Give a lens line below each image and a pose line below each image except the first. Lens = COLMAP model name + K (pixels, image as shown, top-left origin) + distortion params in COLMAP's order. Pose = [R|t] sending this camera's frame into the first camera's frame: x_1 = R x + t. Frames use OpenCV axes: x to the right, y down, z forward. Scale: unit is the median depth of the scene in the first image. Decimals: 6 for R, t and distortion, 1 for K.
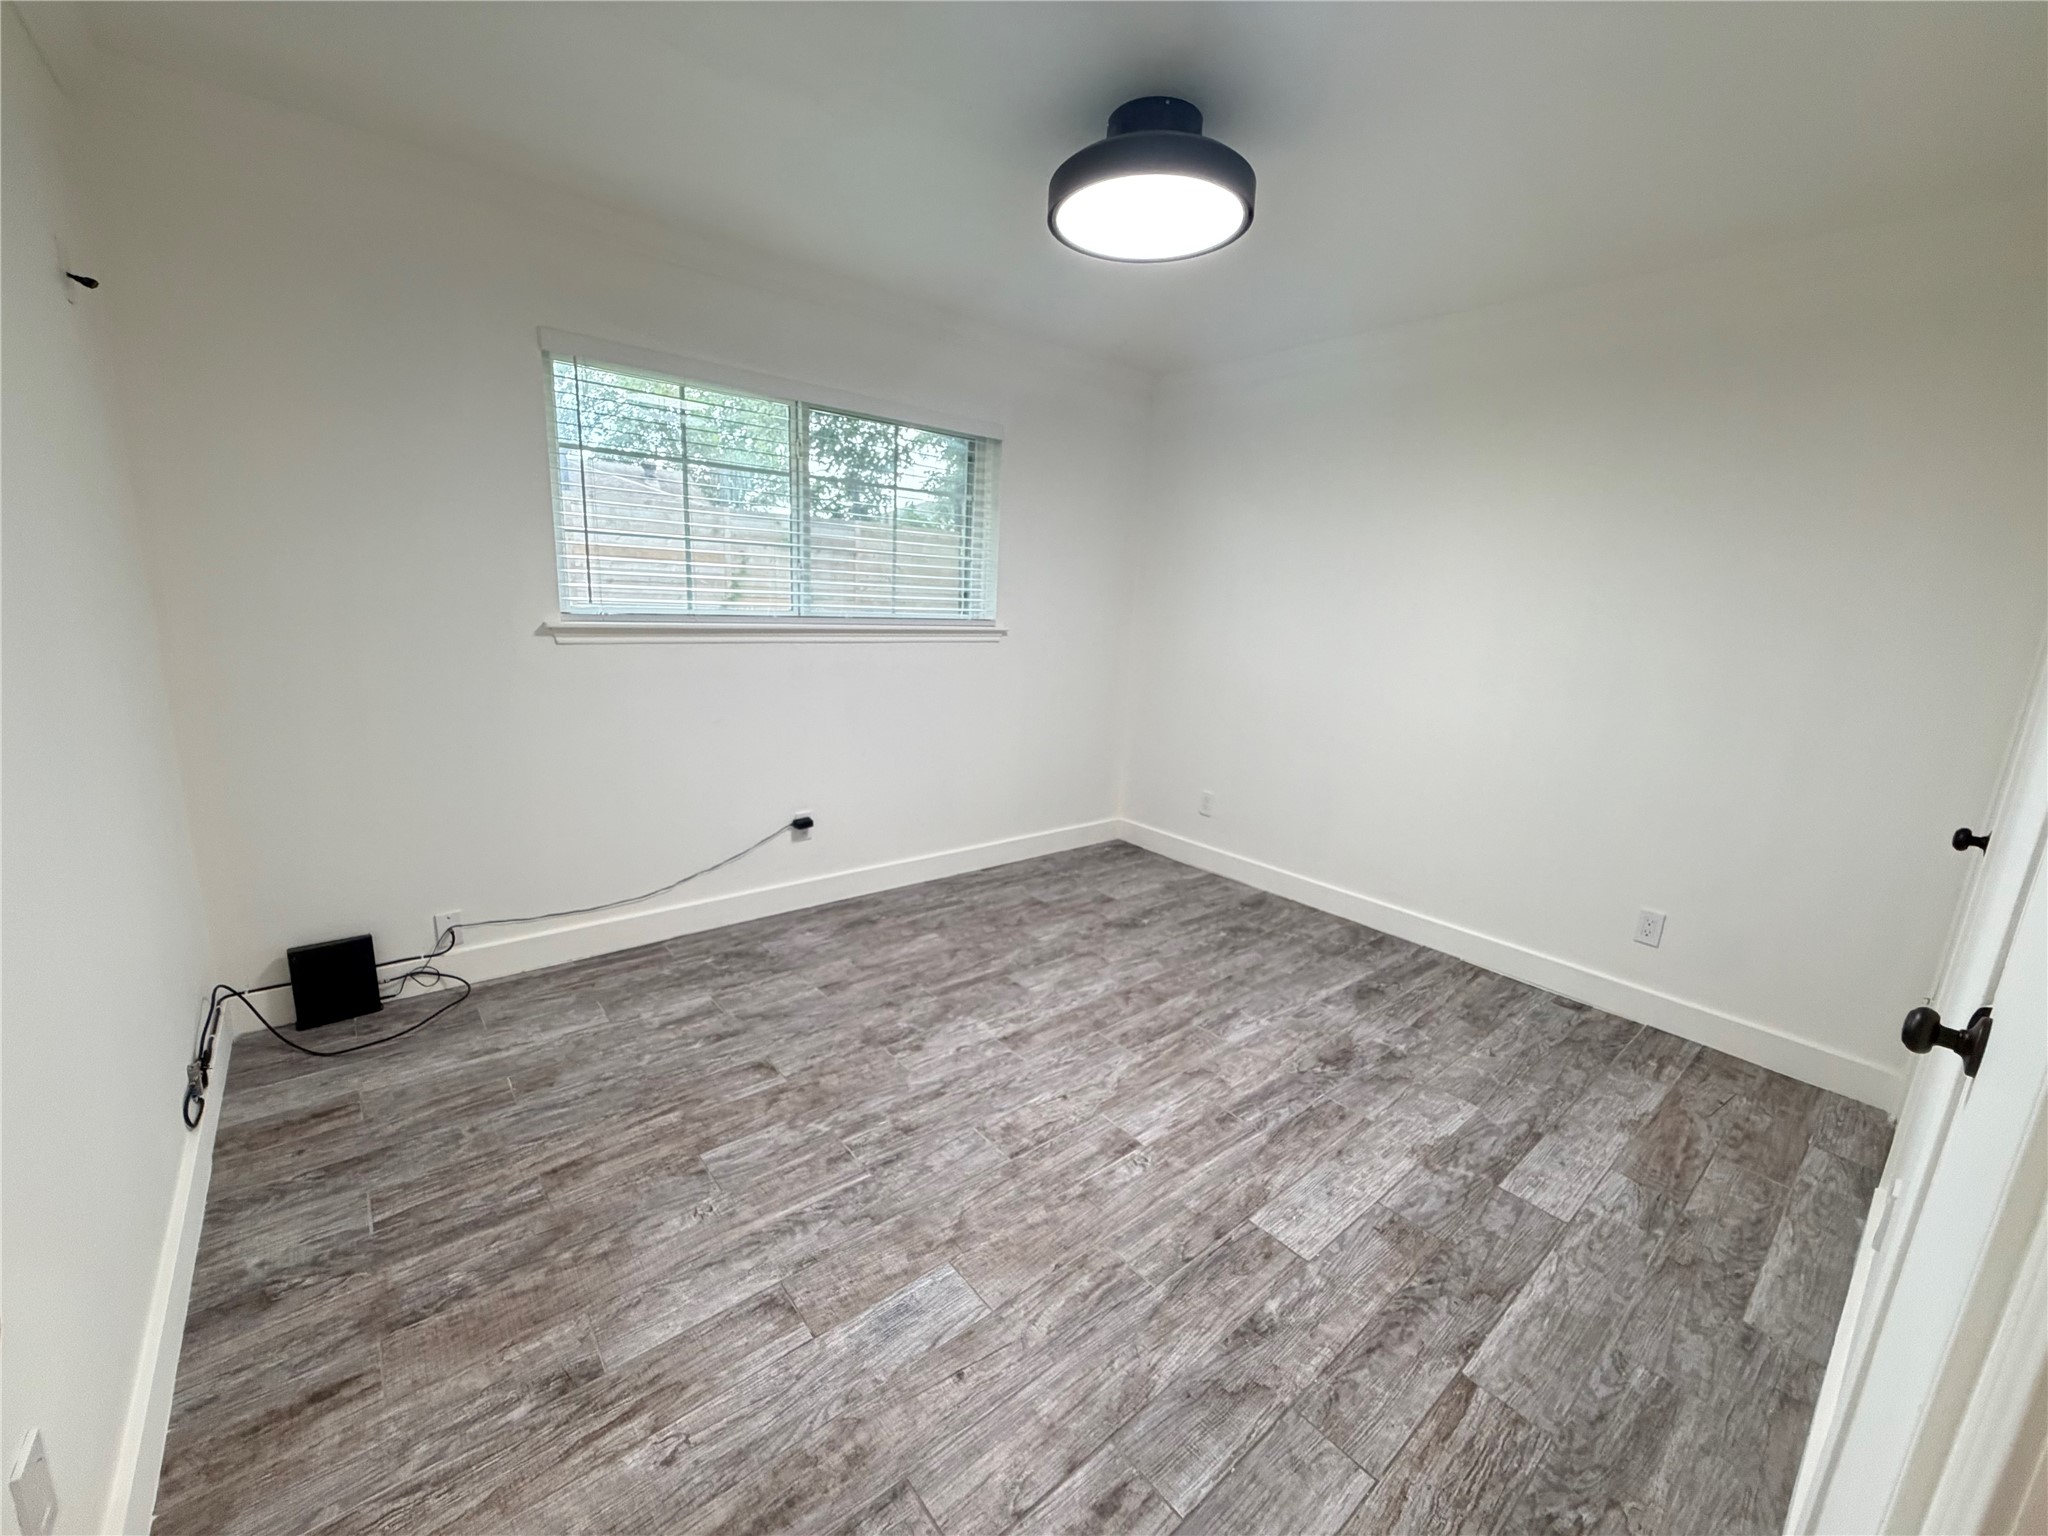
lens RADIAL K [[816.4, 0, 1018.2], [0, 816.4, 770.6], [0, 0, 1]] dist [0.000867, -0.000444]
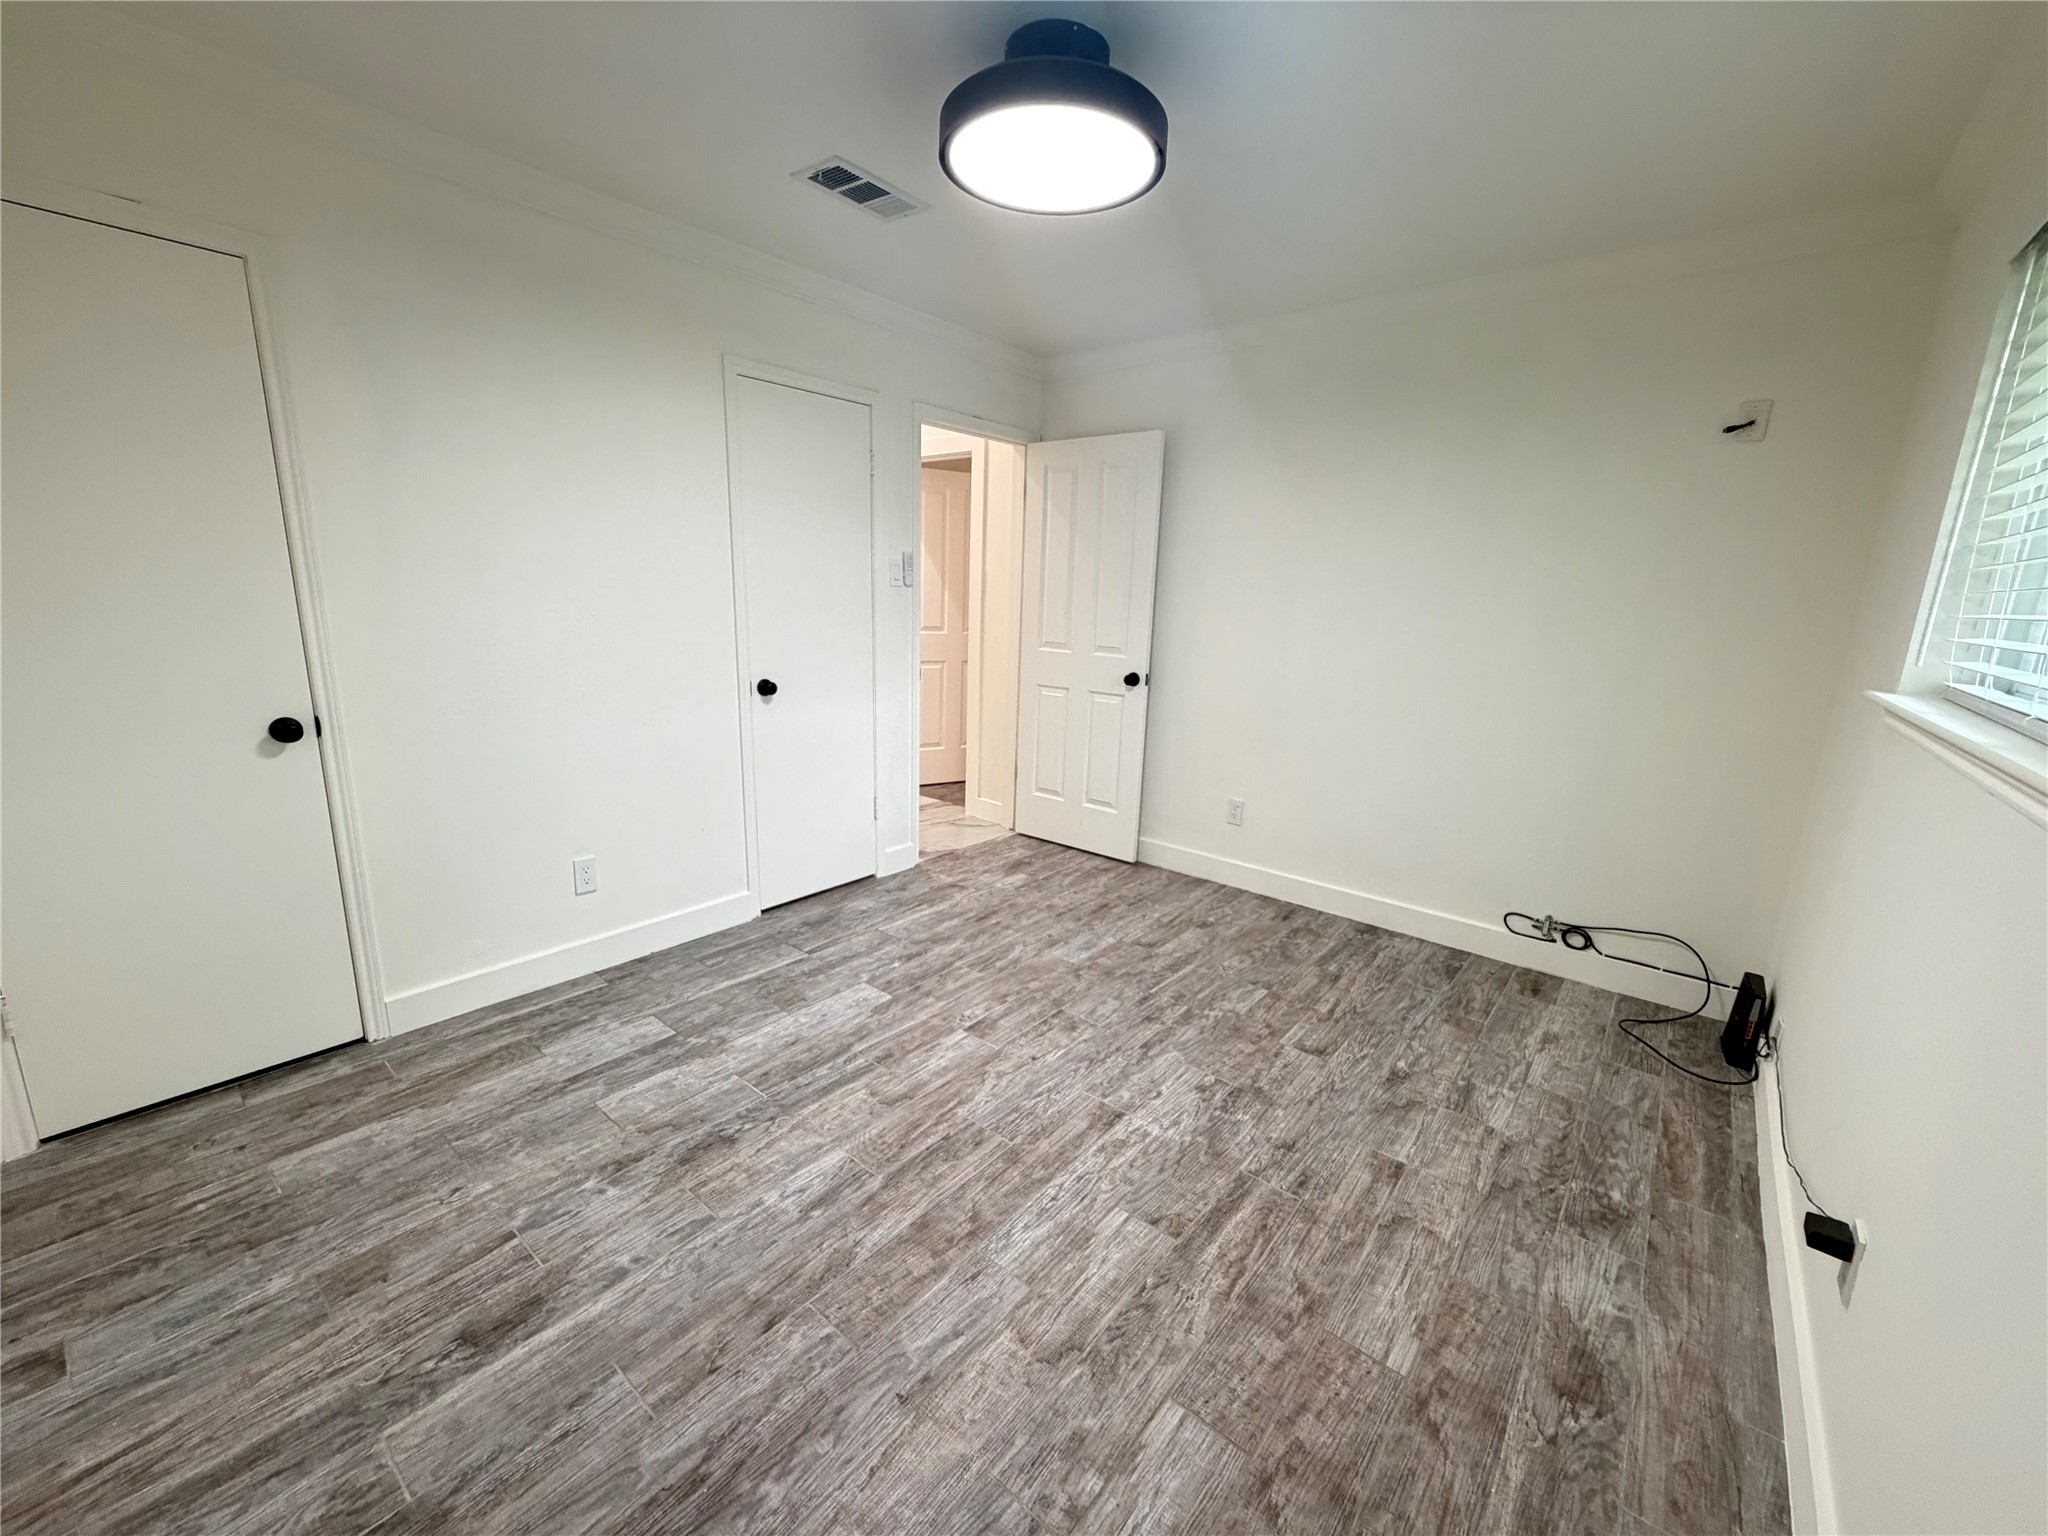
lens RADIAL K [[816.4, 0, 1018.2], [0, 816.4, 770.6], [0, 0, 1]] dist [0.000867, -0.000444]
pose [[-0.980827, -0.038839, -0.190972, 0.292476], [-0.116278, 0.903029, 0.413543, -0.372589], [0.156392, 0.427820, -0.890231, 1.773561]]
